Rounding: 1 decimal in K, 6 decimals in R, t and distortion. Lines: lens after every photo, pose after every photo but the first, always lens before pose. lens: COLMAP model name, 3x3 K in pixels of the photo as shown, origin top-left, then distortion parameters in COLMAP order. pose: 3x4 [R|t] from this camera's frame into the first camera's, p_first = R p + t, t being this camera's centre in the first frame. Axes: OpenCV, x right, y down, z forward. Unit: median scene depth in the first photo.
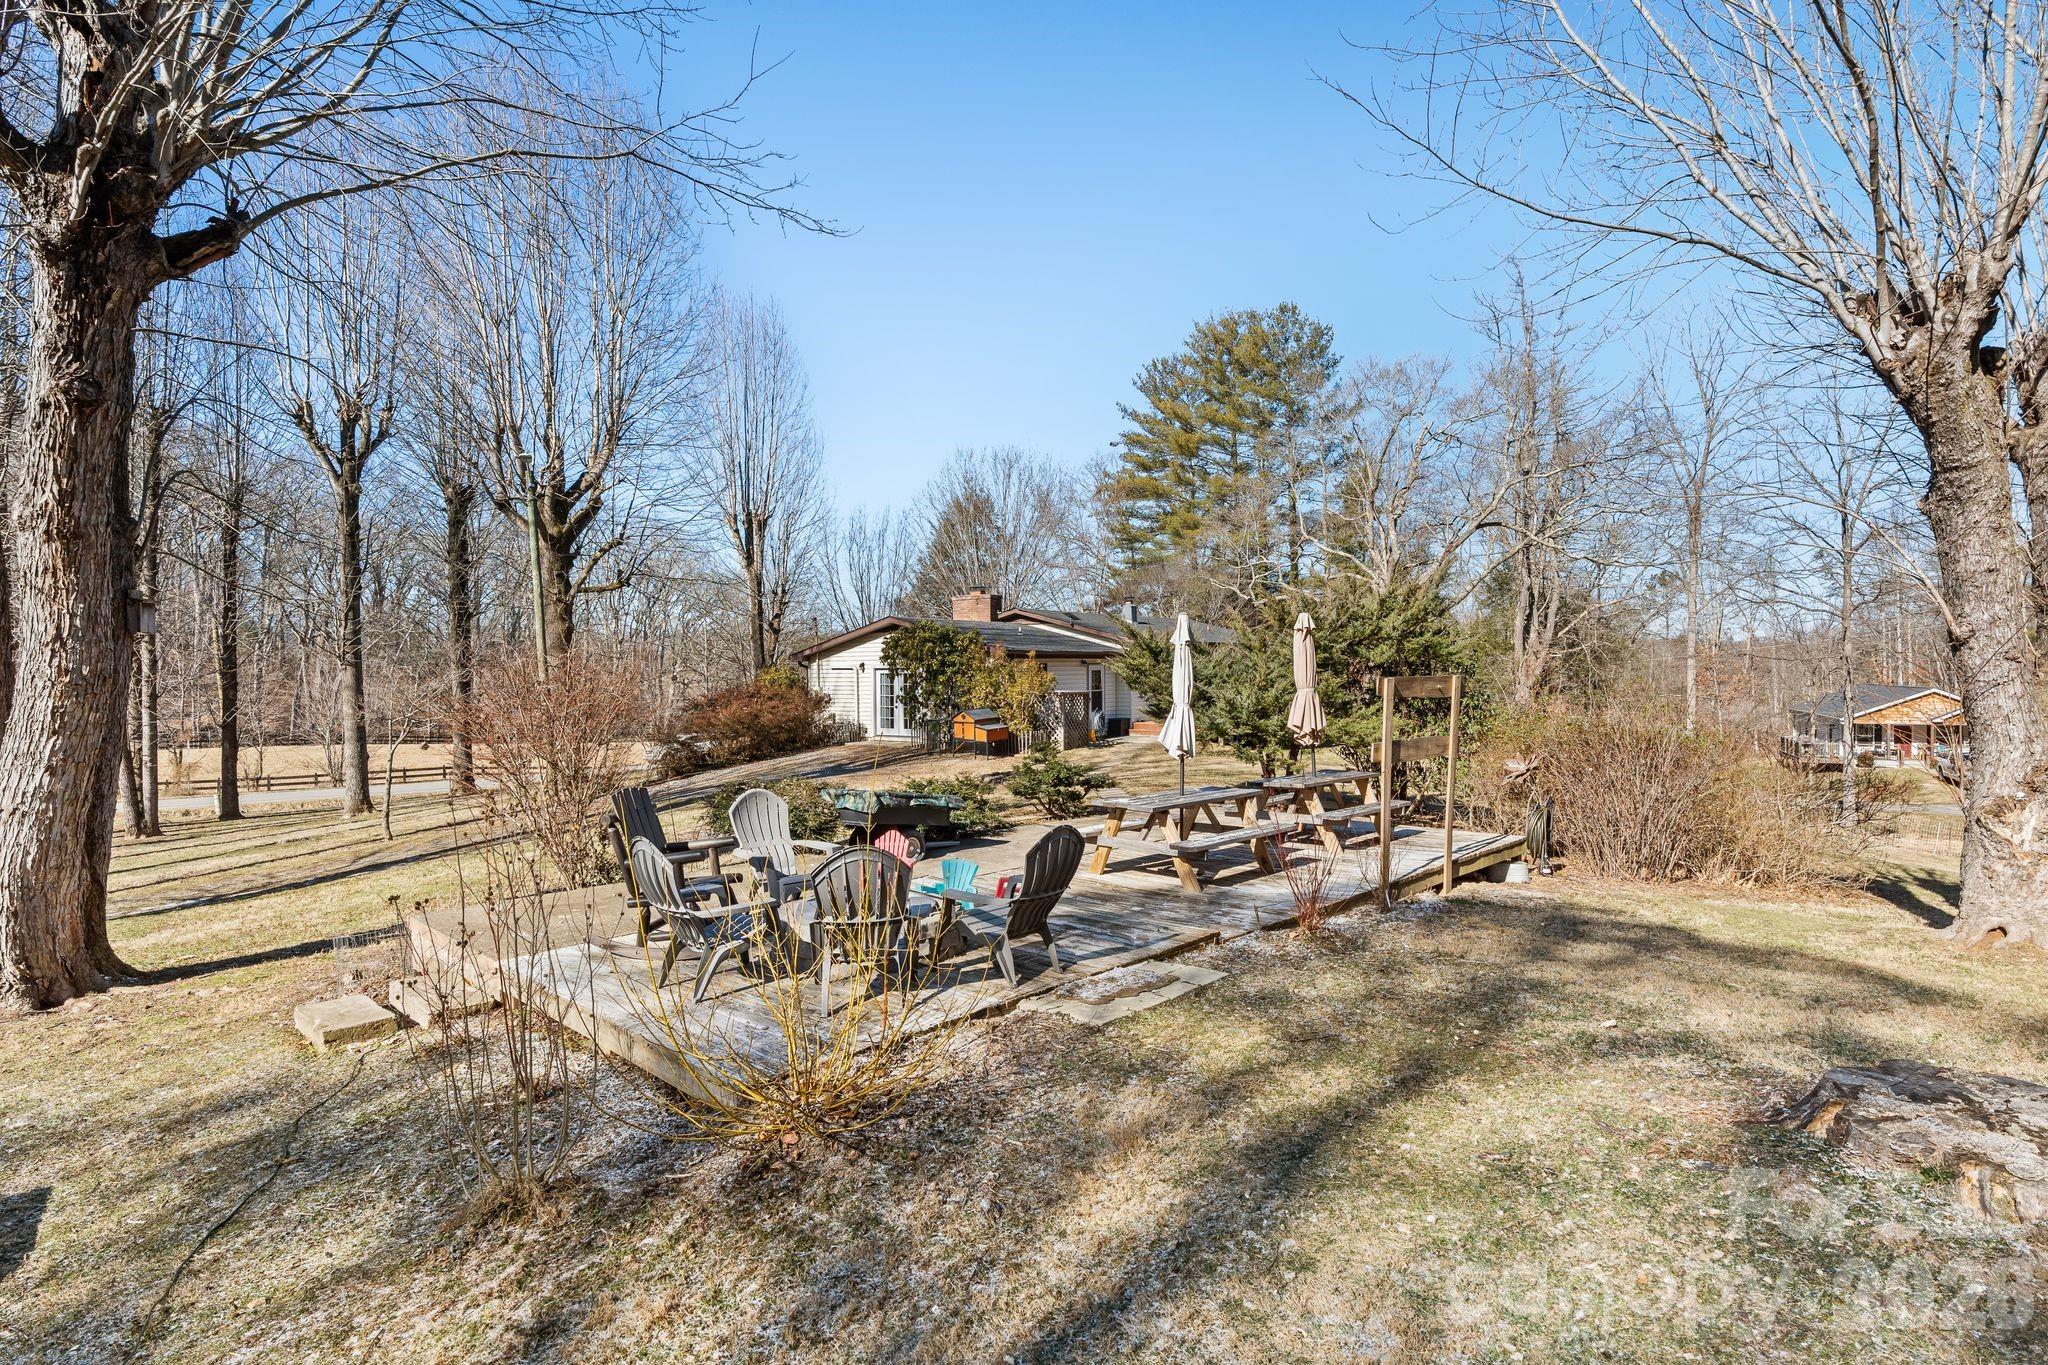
lens RADIAL K [[956.7, 0, 1018.5], [0, 956.7, 696.3], [0, 0, 1]] dist [-0.008117, 0.001539]
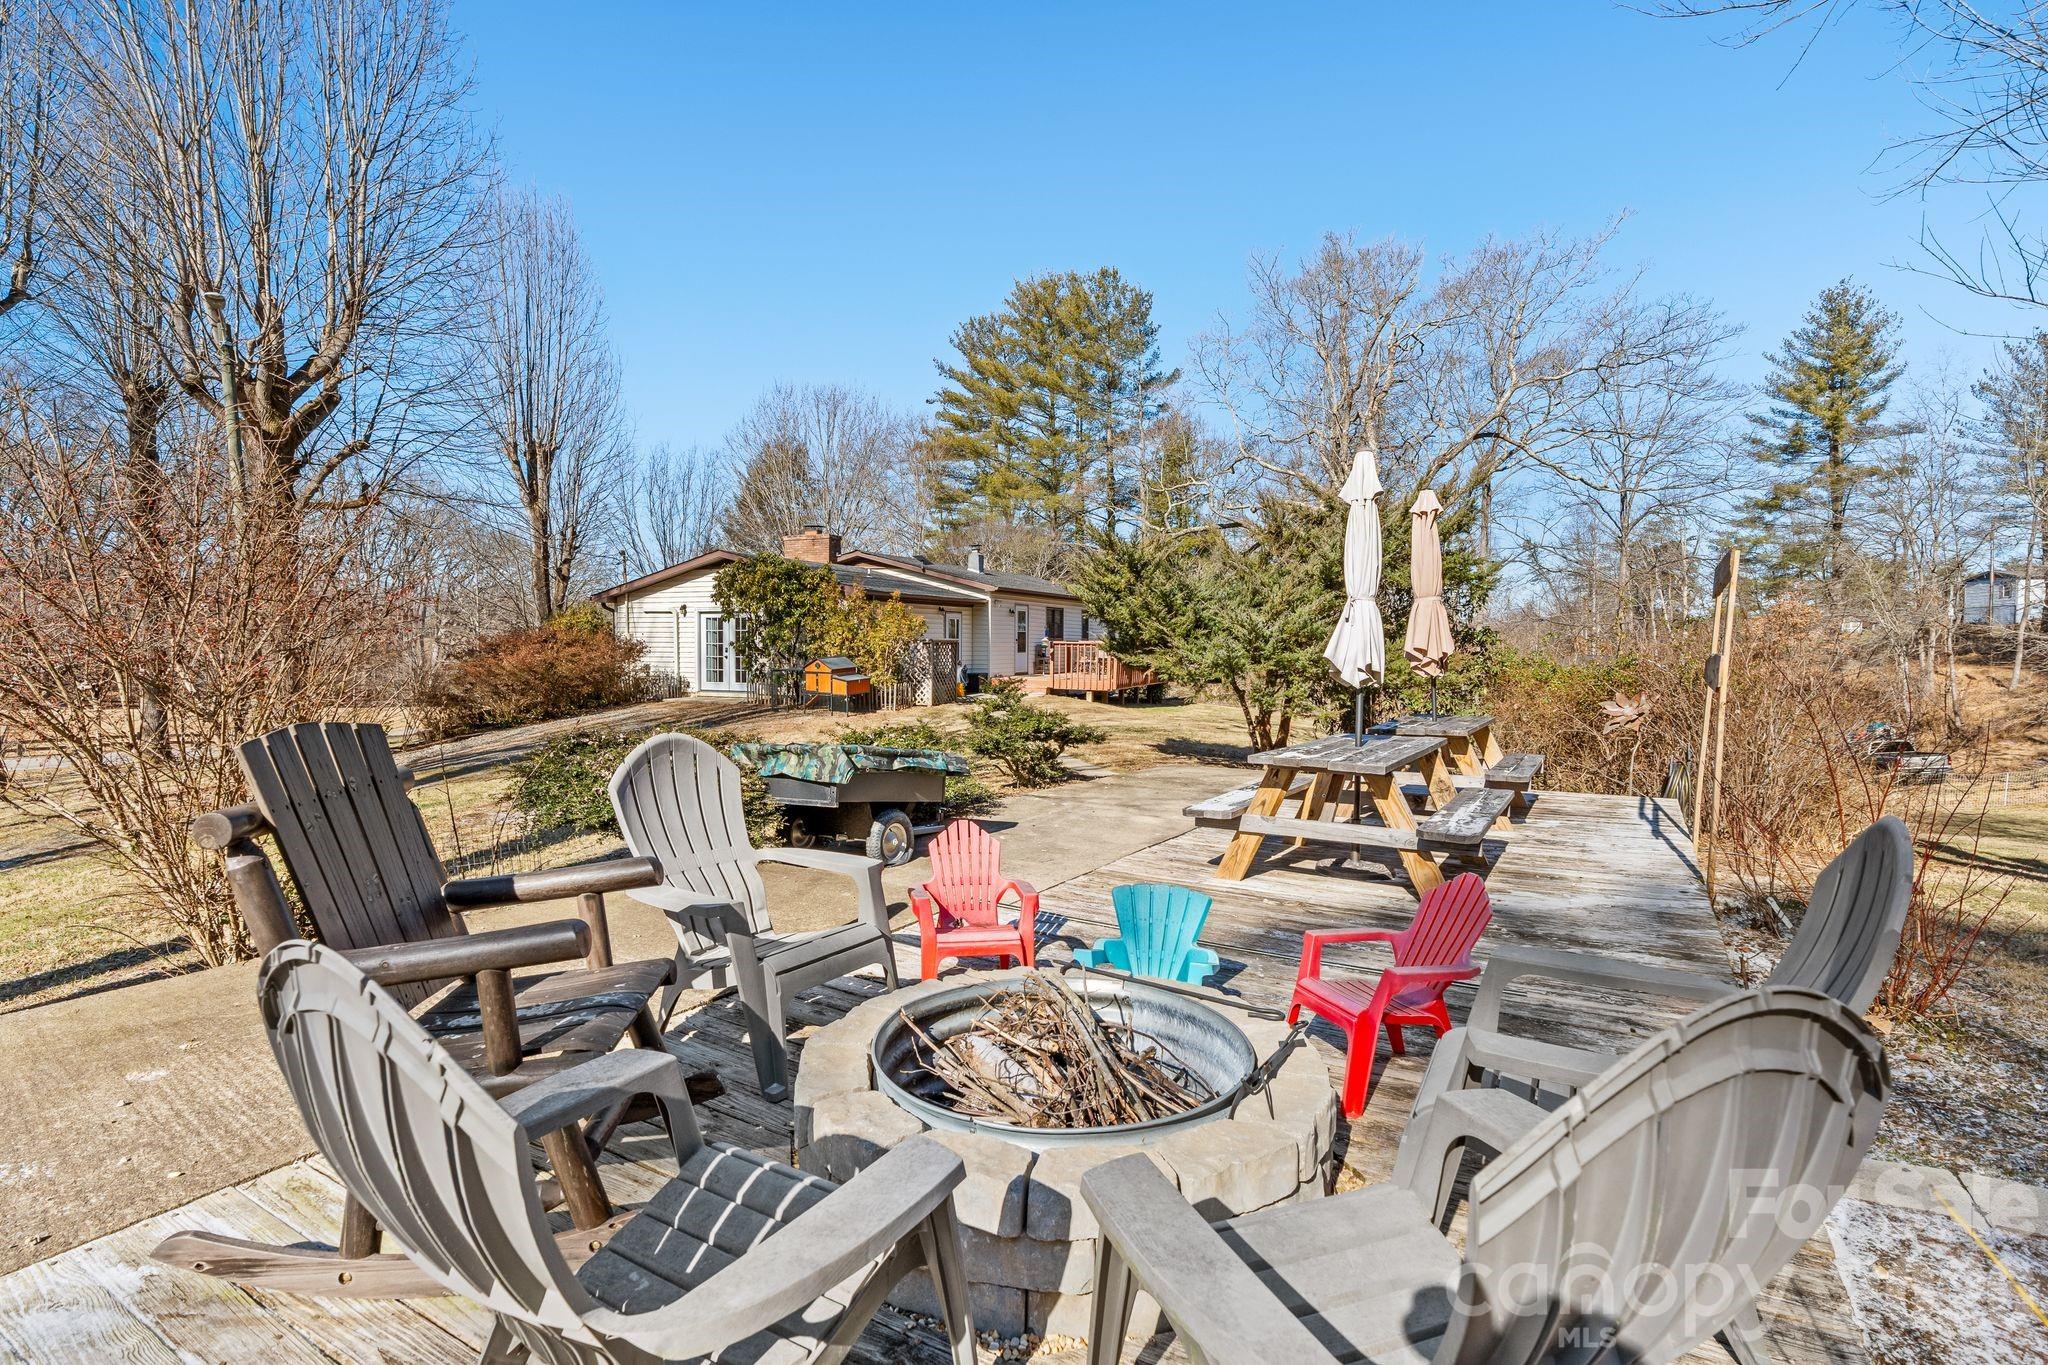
lens RADIAL K [[956.7, 0, 1019.8], [0, 956.7, 684.4], [0, 0, 1]] dist [-0.008117, 0.001539]
pose [[0.979826, 0.003785, 0.199816, -0.037275], [-0.008852, 0.999661, 0.024471, 0.011301], [-0.199655, -0.025746, 0.979528, 0.099021]]
